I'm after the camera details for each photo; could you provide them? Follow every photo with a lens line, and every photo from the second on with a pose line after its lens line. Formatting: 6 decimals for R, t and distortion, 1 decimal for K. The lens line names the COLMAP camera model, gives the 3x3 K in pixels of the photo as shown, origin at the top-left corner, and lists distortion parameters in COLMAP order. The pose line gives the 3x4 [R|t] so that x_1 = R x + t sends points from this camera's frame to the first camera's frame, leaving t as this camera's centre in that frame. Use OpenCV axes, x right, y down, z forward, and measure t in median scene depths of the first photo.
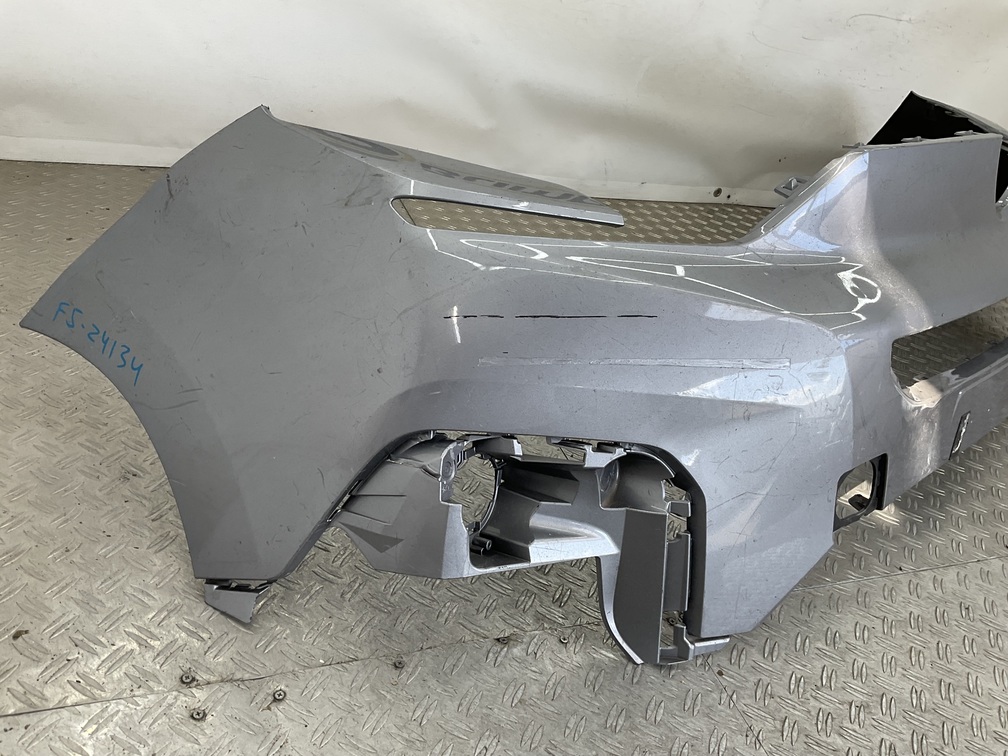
lens RADIAL K [[827.7, 0, 504.0], [0, 827.7, 378.0], [0, 0, 1]] dist [0.103095, -0.207943]
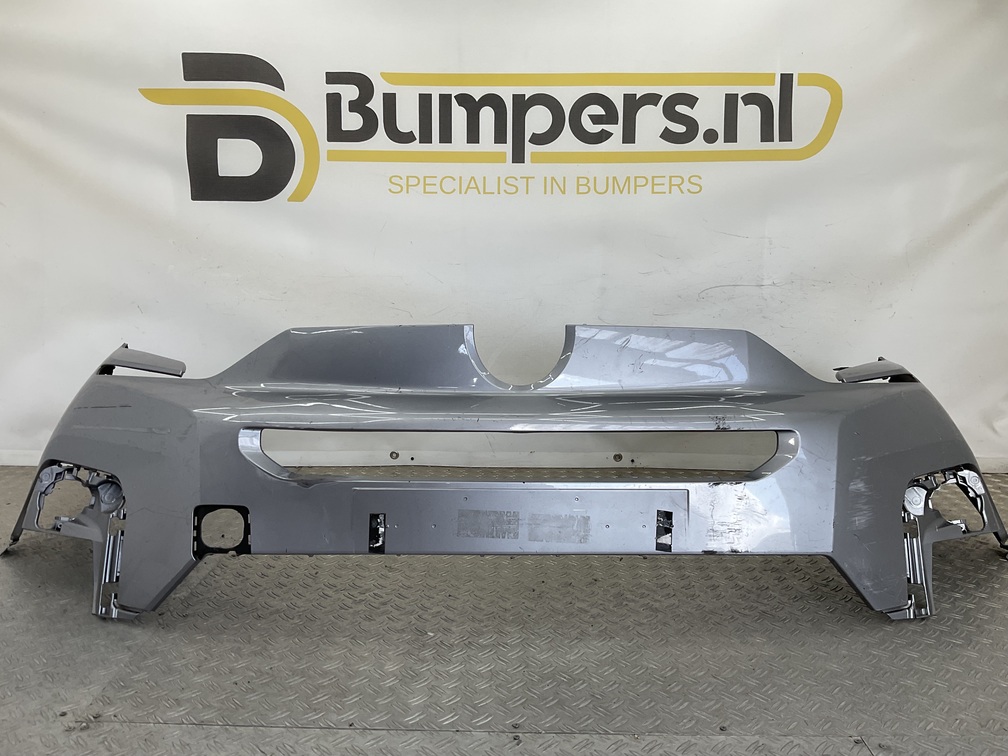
lens RADIAL K [[826.5, 0, 504.0], [0, 826.5, 378.0], [0, 0, 1]] dist [0.128057, -0.269833]
pose [[0.911774, -0.133827, -0.388276, 1.392564], [-0.042172, 0.909912, -0.412652, 0.327743], [0.408521, 0.392620, 0.823991, 0.069284]]
